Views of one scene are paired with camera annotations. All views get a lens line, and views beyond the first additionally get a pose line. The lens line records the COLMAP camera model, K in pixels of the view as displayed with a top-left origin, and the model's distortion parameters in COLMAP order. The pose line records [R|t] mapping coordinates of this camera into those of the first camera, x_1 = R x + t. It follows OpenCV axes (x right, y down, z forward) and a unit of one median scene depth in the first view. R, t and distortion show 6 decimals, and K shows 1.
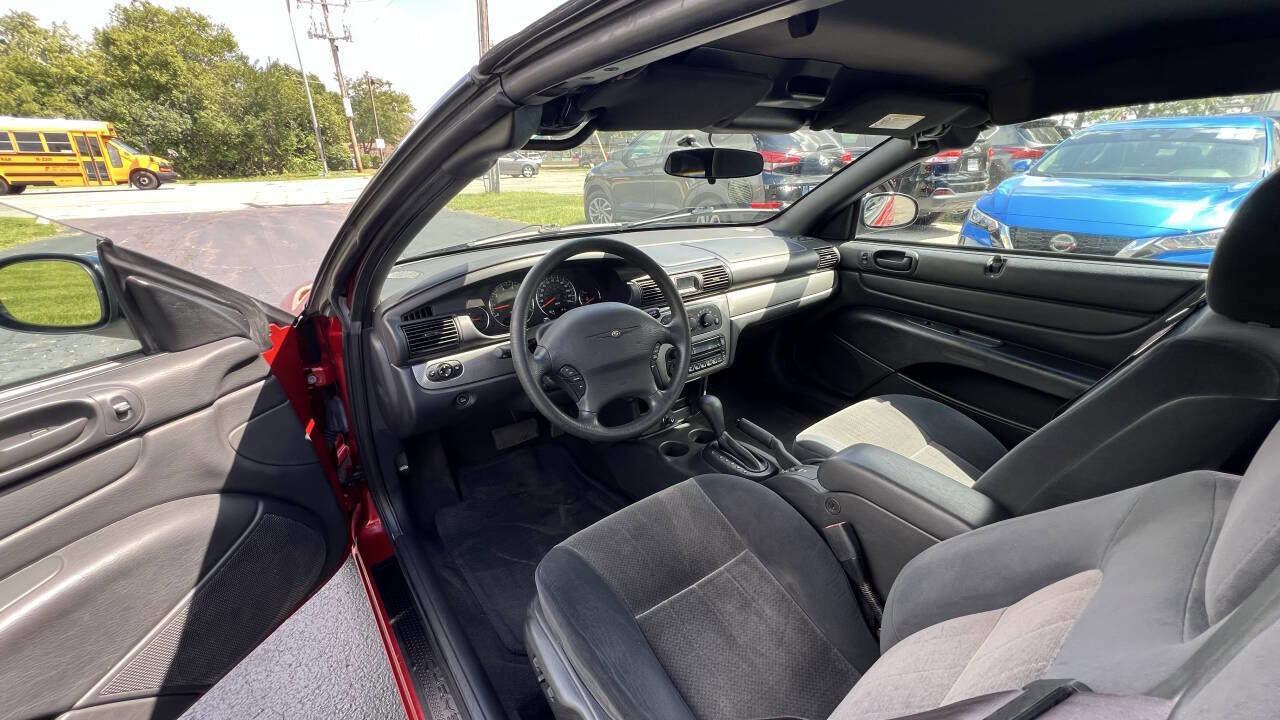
lens RADIAL K [[510.1, 0, 643.2], [0, 510.1, 354.8], [0, 0, 1]] dist [-0.006373, -0.000268]
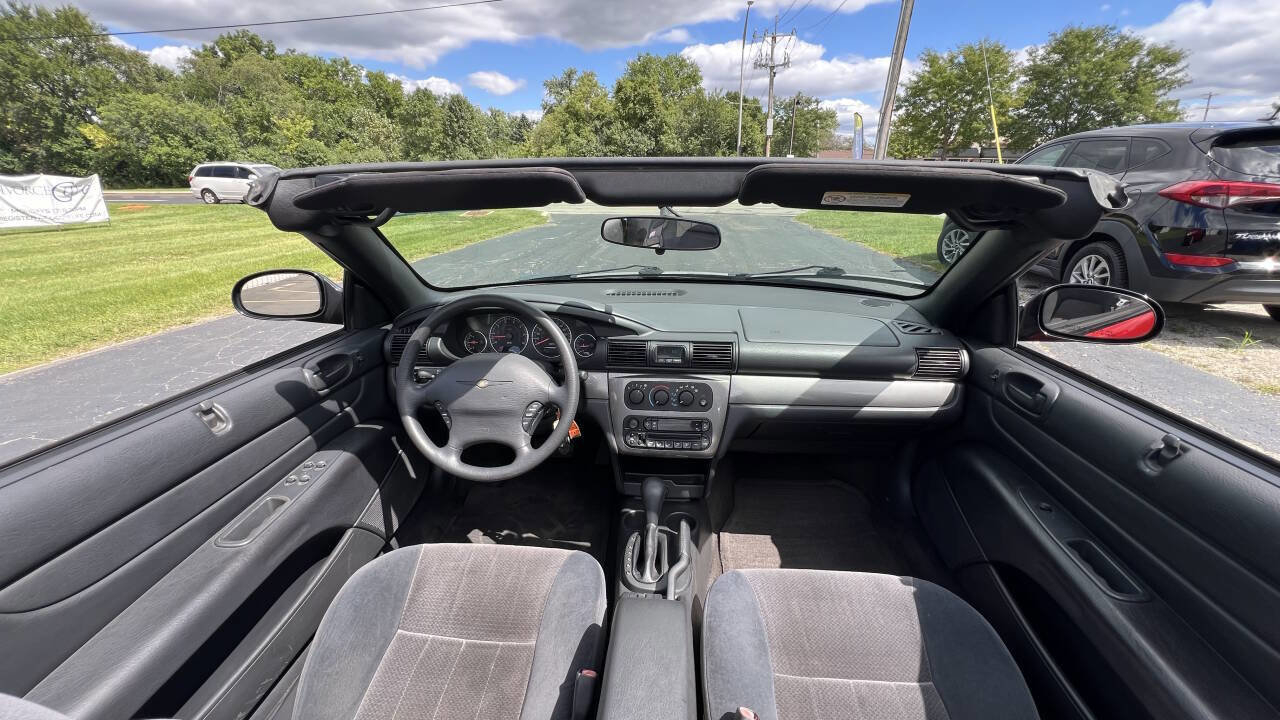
lens RADIAL K [[516.1, 0, 638.6], [0, 516.1, 356.4], [0, 0, 1]] dist [-0.001019, 0.000412]
pose [[0.743375, 0.230855, -0.627773, 0.493768], [-0.247047, 0.966951, 0.063043, -0.141240], [0.621579, 0.108225, 0.775839, 0.197067]]
